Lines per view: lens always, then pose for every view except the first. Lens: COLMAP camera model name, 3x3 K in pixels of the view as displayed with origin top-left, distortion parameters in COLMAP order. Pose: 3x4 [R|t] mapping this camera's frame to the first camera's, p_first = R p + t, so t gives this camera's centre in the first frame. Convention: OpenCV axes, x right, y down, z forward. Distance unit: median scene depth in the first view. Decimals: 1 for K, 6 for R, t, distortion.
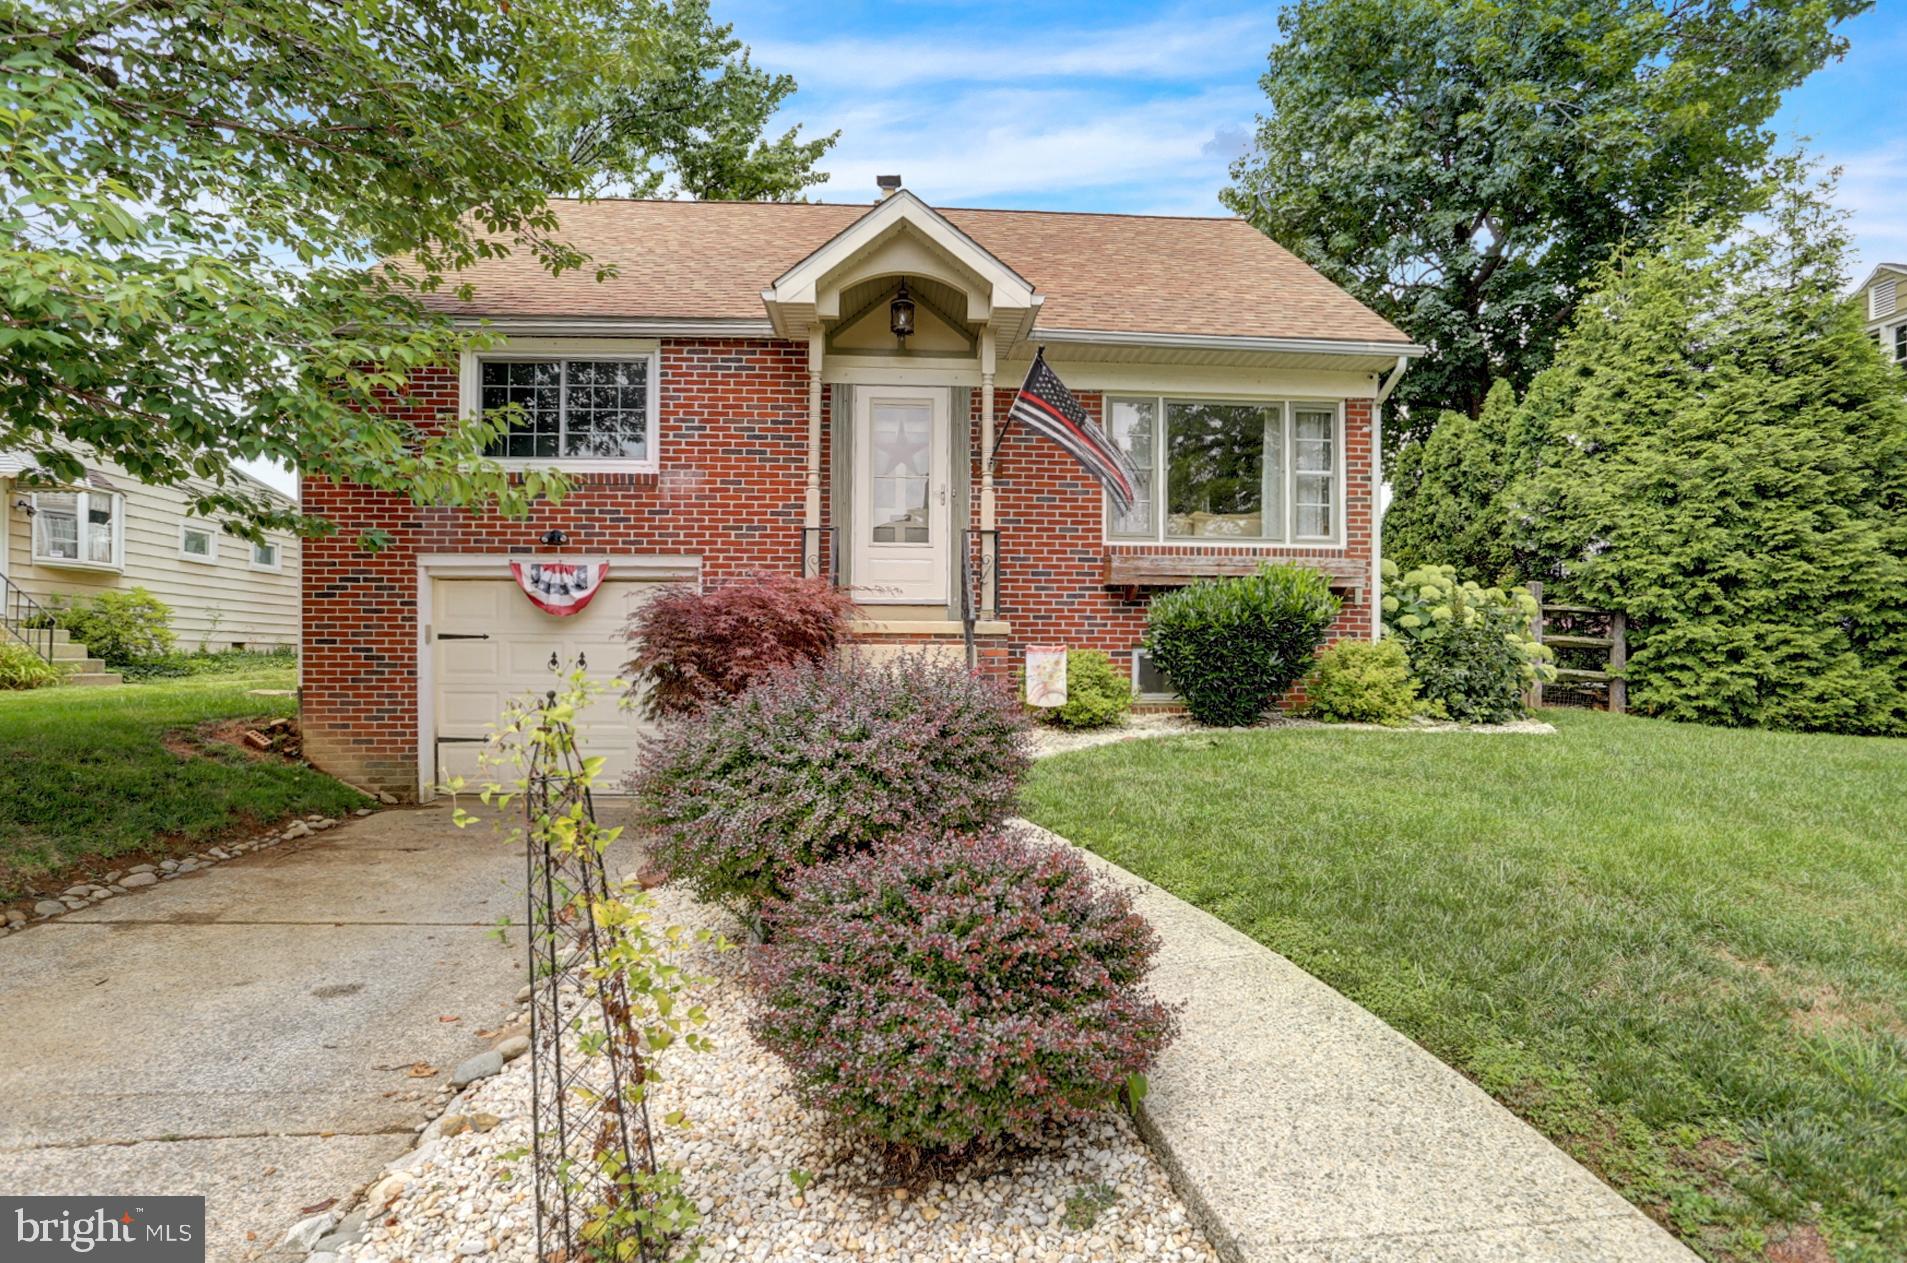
lens RADIAL K [[973.8, 0, 878.7], [0, 973.8, 667.2], [0, 0, 1]] dist [-0.027310, -0.001192]
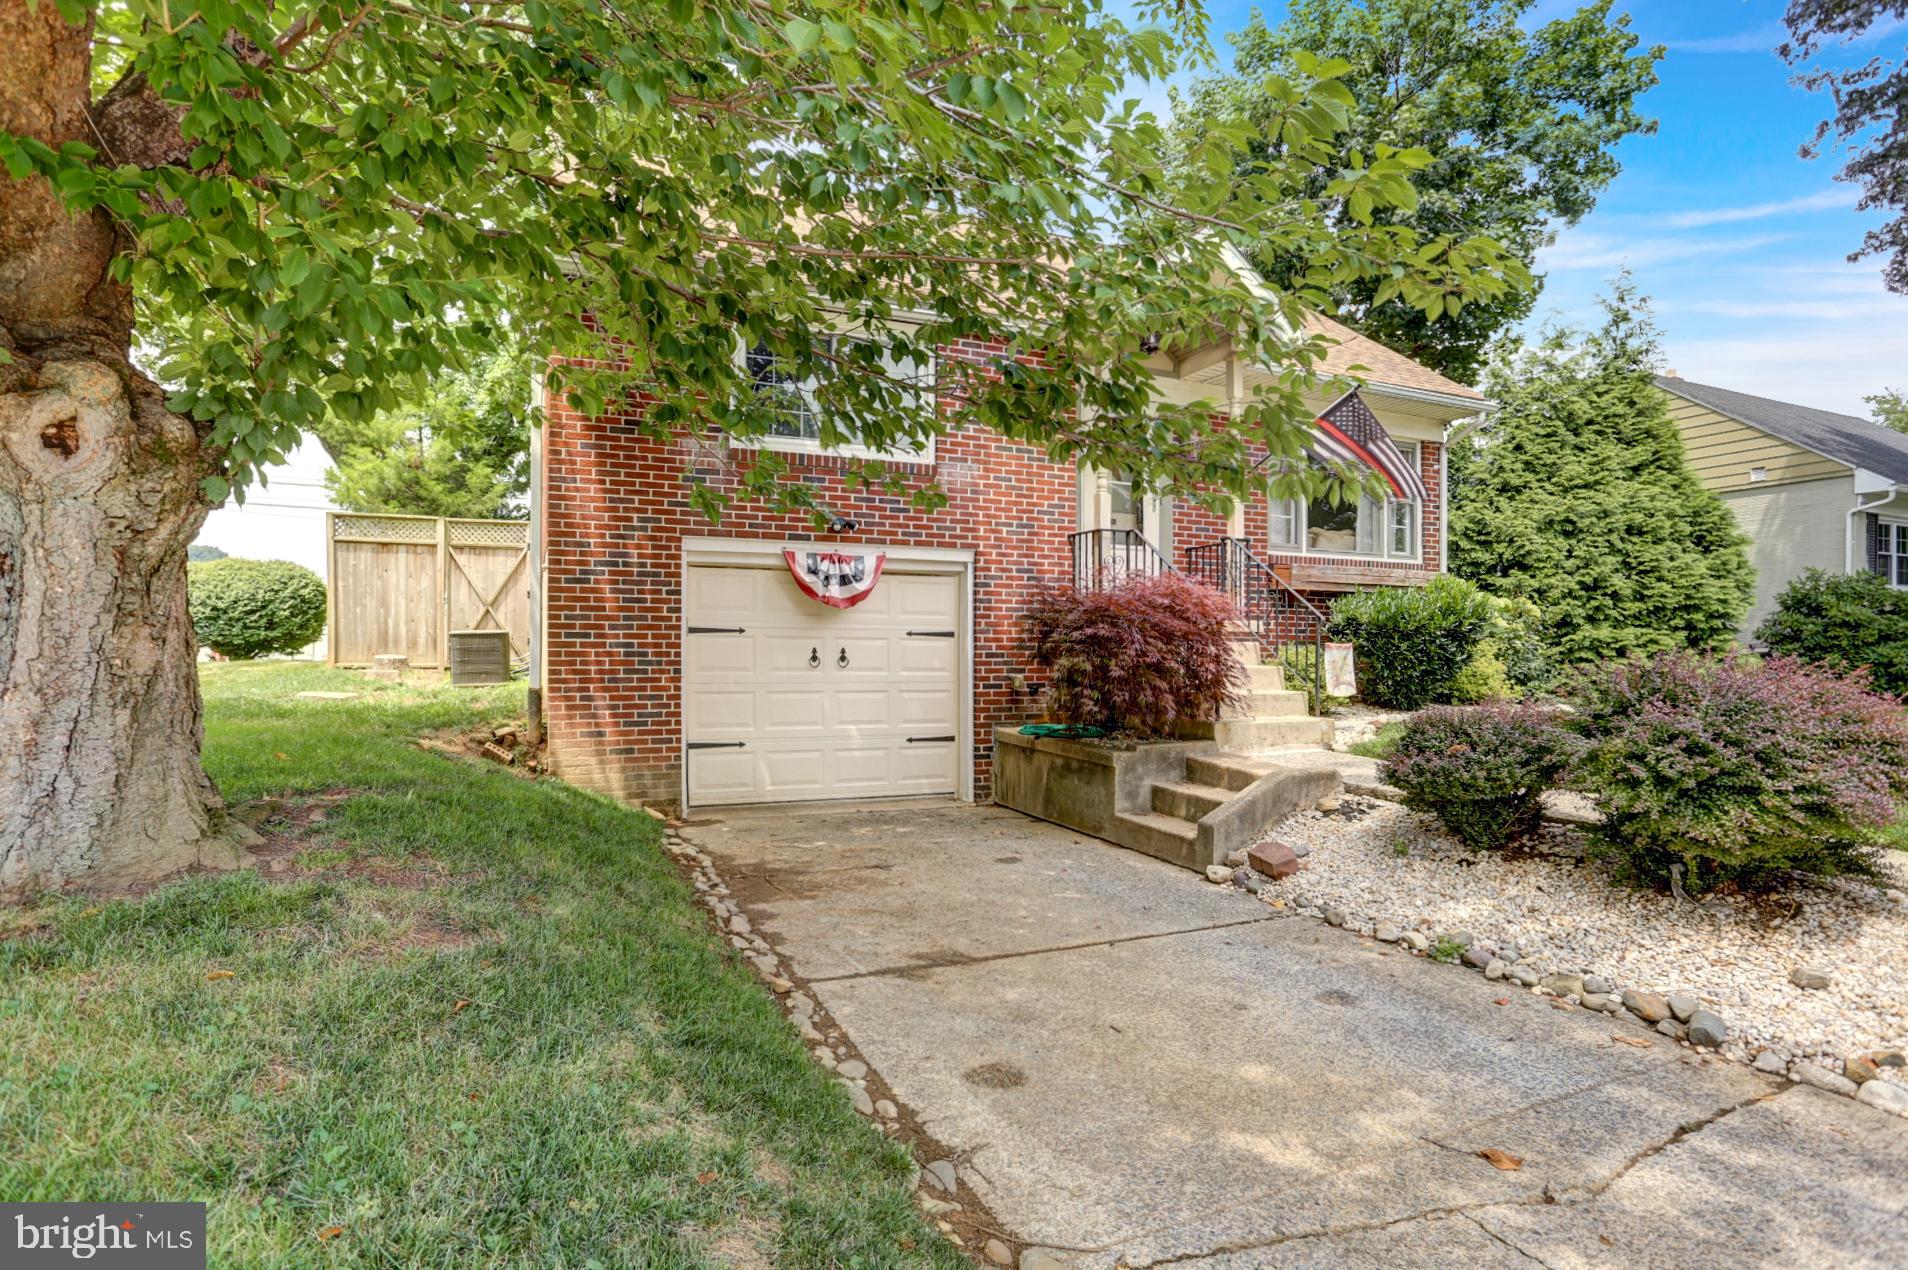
lens RADIAL K [[974.3, 0, 939.8], [0, 974.3, 633.7], [0, 0, 1]] dist [-0.027310, -0.001192]
pose [[0.934293, 0.007385, 0.356431, -0.551911], [0.000988, 0.999728, -0.023303, -0.007219], [-0.356506, 0.022124, 0.934031, 0.087105]]
